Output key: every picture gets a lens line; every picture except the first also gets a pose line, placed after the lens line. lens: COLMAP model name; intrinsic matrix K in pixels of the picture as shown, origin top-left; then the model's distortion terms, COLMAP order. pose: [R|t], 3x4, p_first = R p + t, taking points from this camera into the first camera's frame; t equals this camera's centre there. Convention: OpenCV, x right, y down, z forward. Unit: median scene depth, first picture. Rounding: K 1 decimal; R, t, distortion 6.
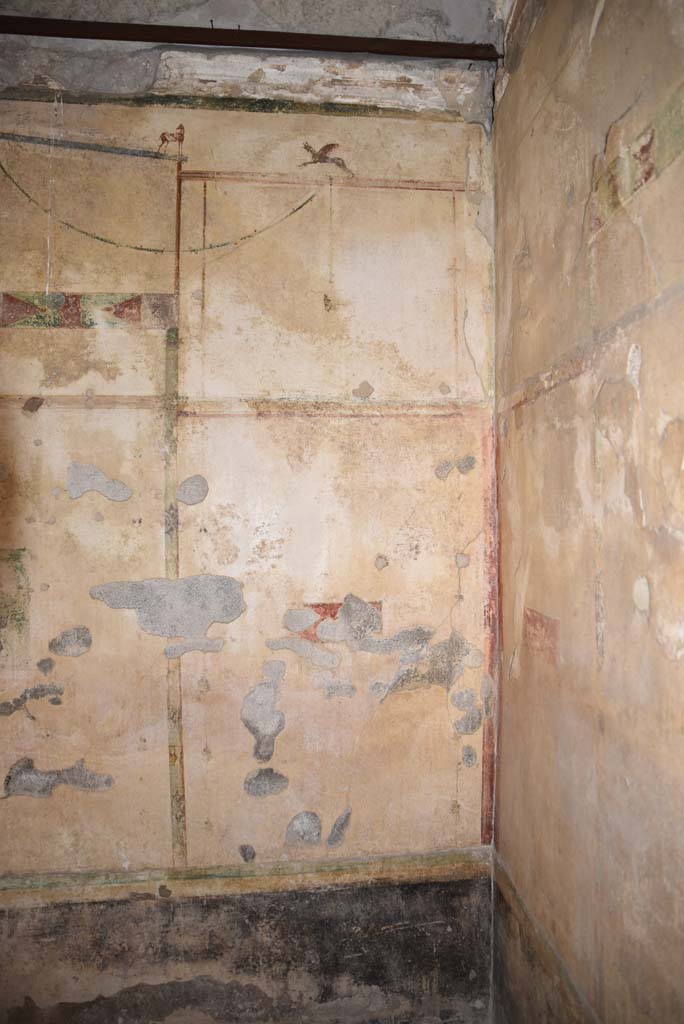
lens RADIAL K [[696.2, 0, 330.3], [0, 696.2, 503.8], [0, 0, 1]] dist [-0.135468, 0.094087]
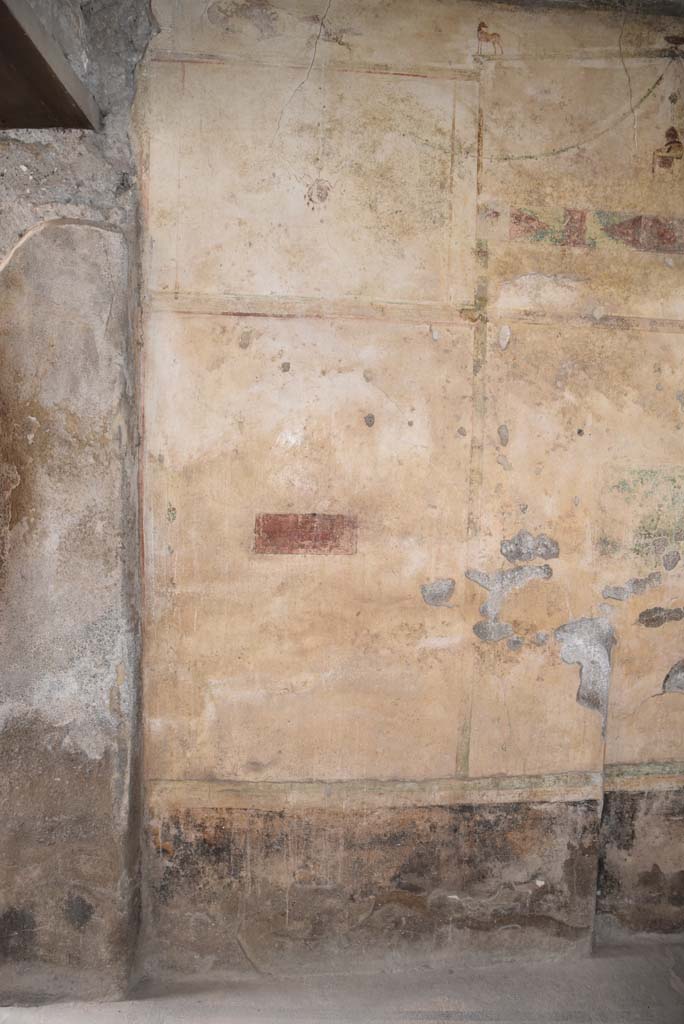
lens RADIAL K [[696.2, 0, 339.9], [0, 696.2, 507.4], [0, 0, 1]] dist [-0.135468, 0.094087]
pose [[0.997616, 0.041027, -0.055487, -0.916524], [-0.034878, 0.993586, 0.107567, 0.032194], [0.059544, -0.105376, 0.992648, -0.094283]]
